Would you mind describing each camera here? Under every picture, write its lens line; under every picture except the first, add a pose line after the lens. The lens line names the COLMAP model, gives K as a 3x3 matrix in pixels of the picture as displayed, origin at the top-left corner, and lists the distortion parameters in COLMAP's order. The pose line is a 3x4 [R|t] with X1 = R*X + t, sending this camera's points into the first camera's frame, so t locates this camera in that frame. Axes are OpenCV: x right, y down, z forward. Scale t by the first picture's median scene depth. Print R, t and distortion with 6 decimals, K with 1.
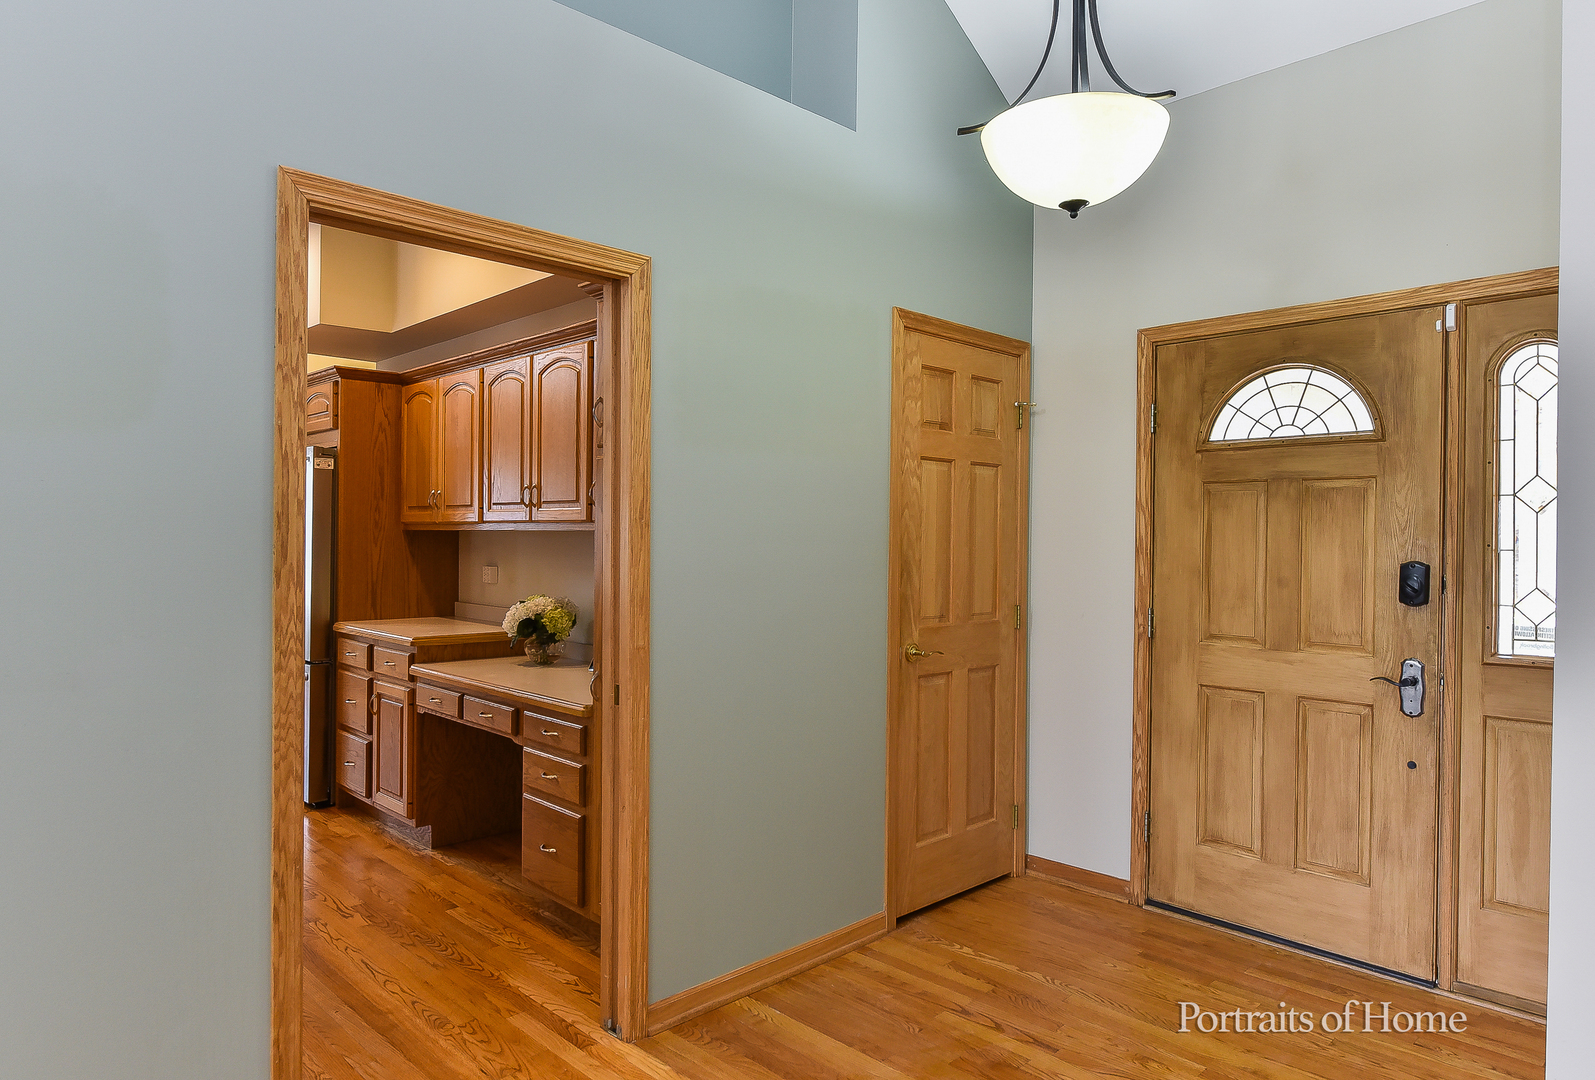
lens RADIAL K [[991.8, 0, 802.9], [0, 991.8, 546.2], [0, 0, 1]] dist [0.003440, 0.000202]
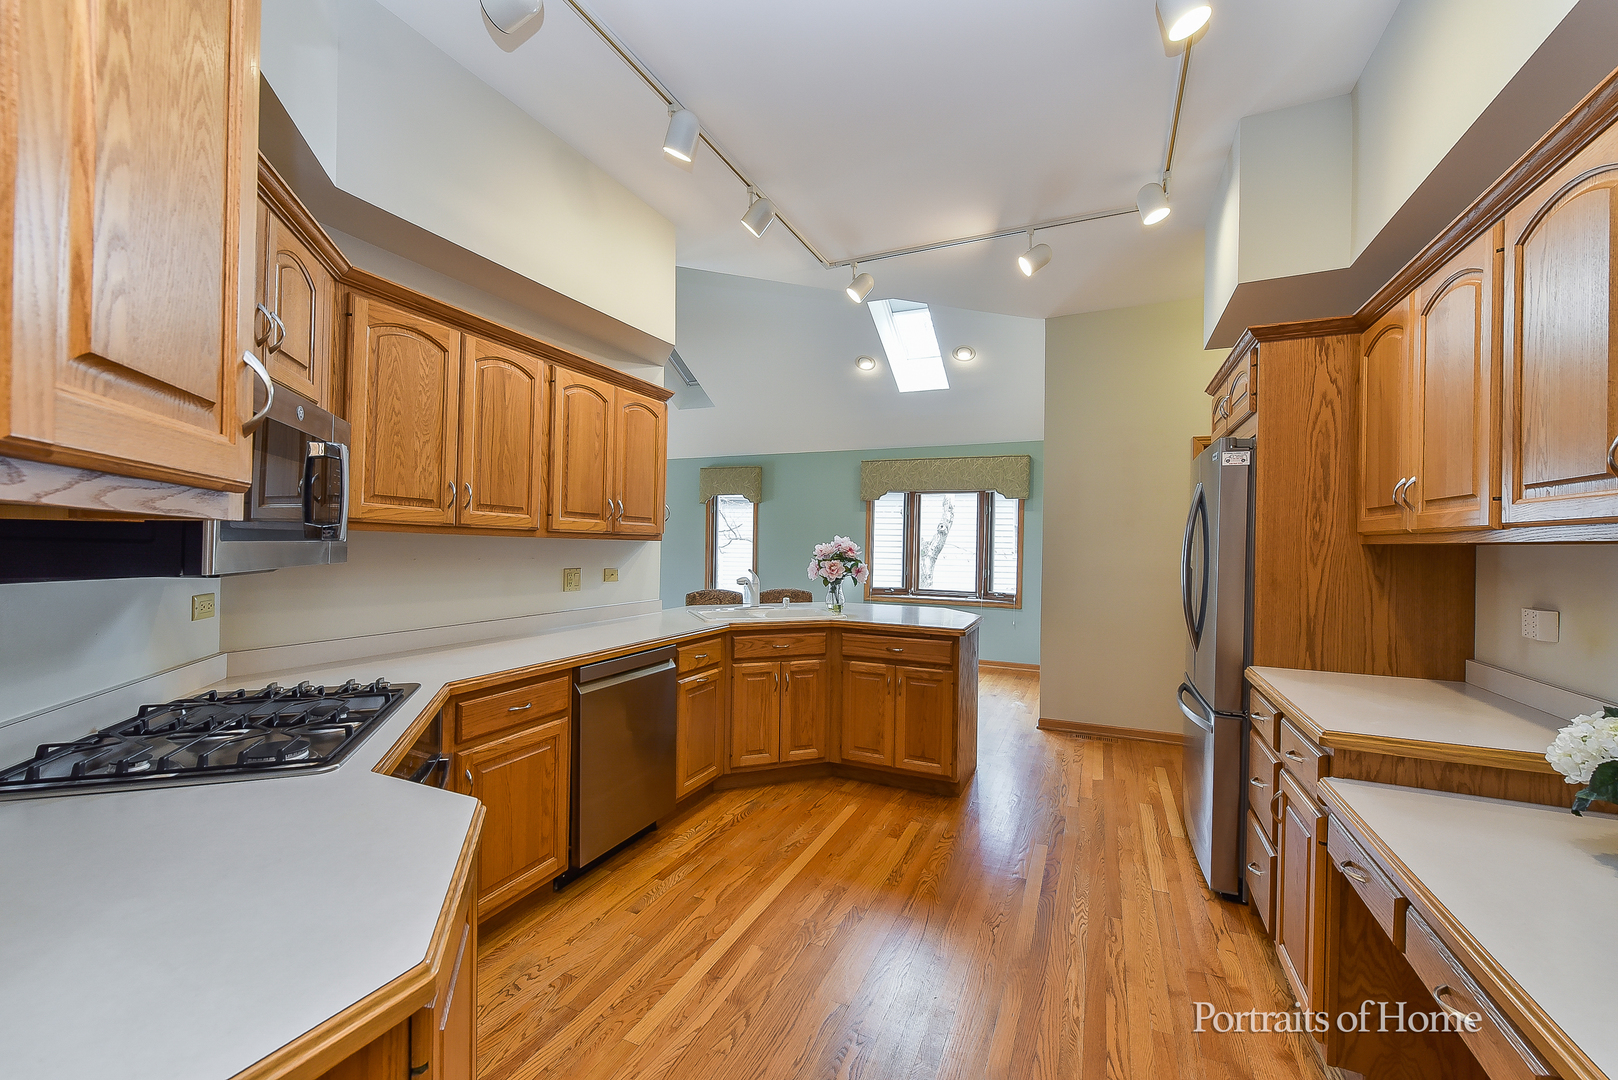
lens RADIAL K [[641.6, 0, 809.8], [0, 641.6, 544.8], [0, 0, 1]] dist [0.001330, -0.003349]
pose [[0.359749, -0.003215, -0.933044, -0.143338], [-0.017409, 0.999797, -0.010157, -0.005170], [0.932887, 0.019897, 0.359620, 0.545086]]
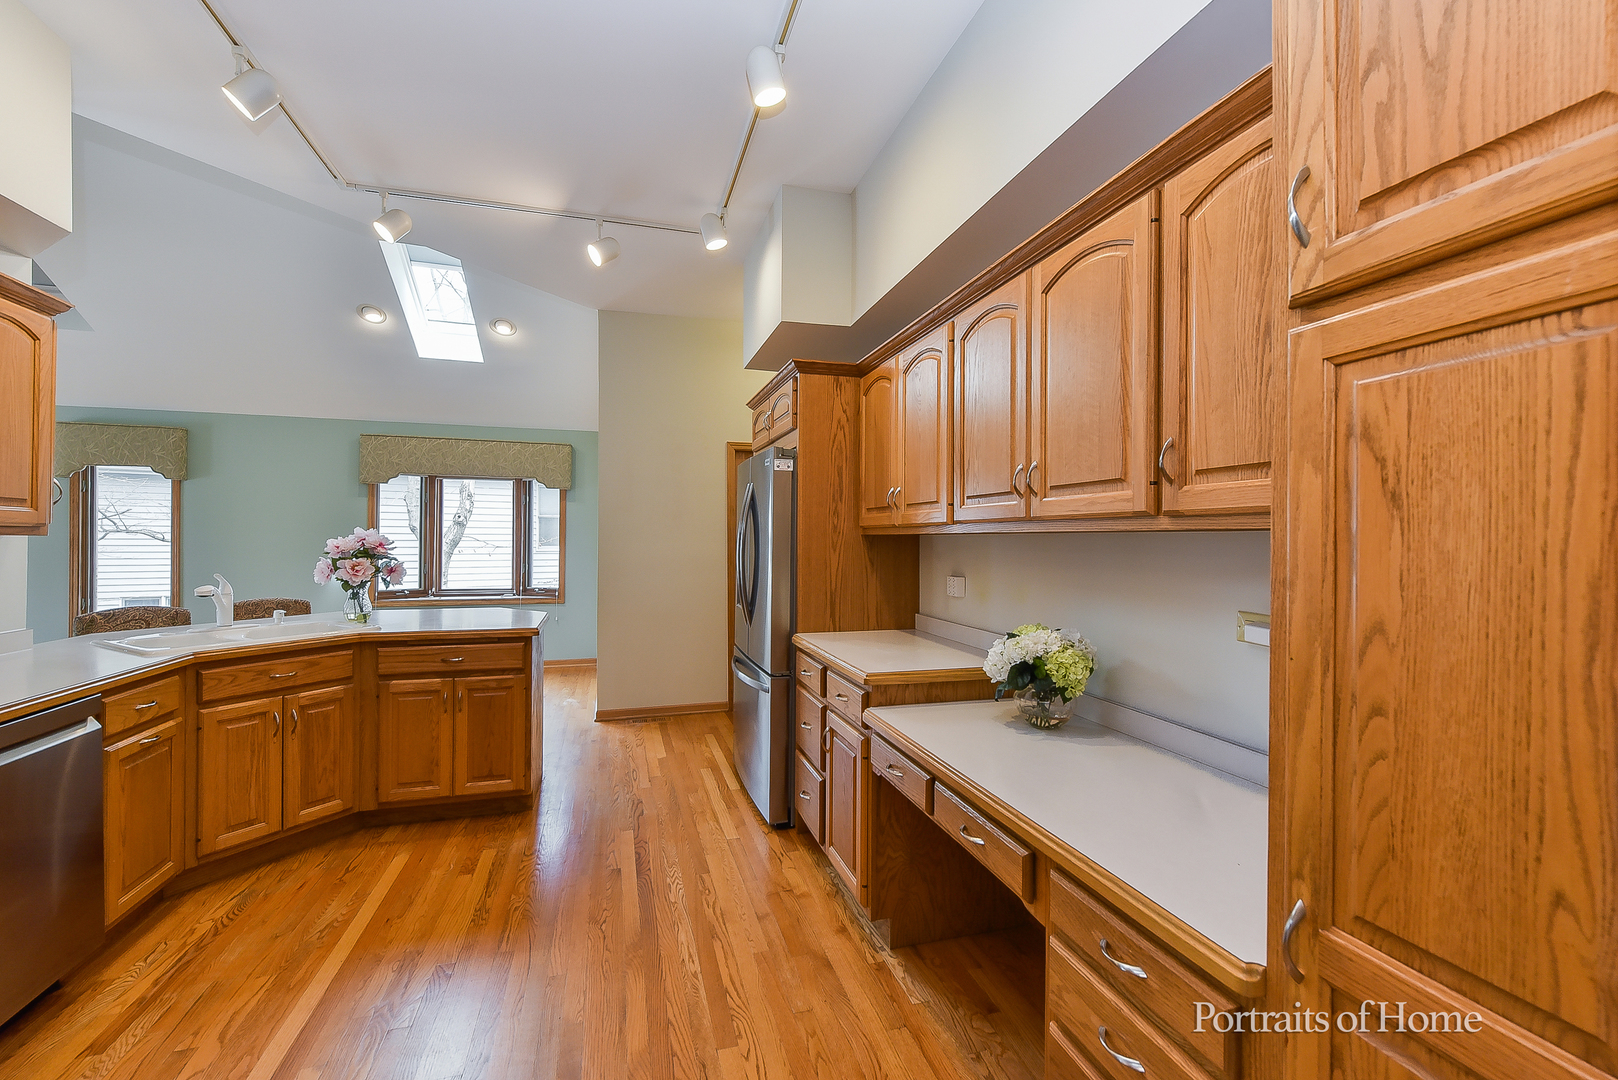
lens RADIAL K [[660.6, 0, 809.0], [0, 660.6, 540.0], [0, 0, 1]] dist [0.000782, -0.002996]
pose [[0.883124, -0.006081, -0.469100, -0.177738], [0.001239, 0.999943, -0.010629, -0.005284], [0.469138, 0.008805, 0.883081, 0.487700]]
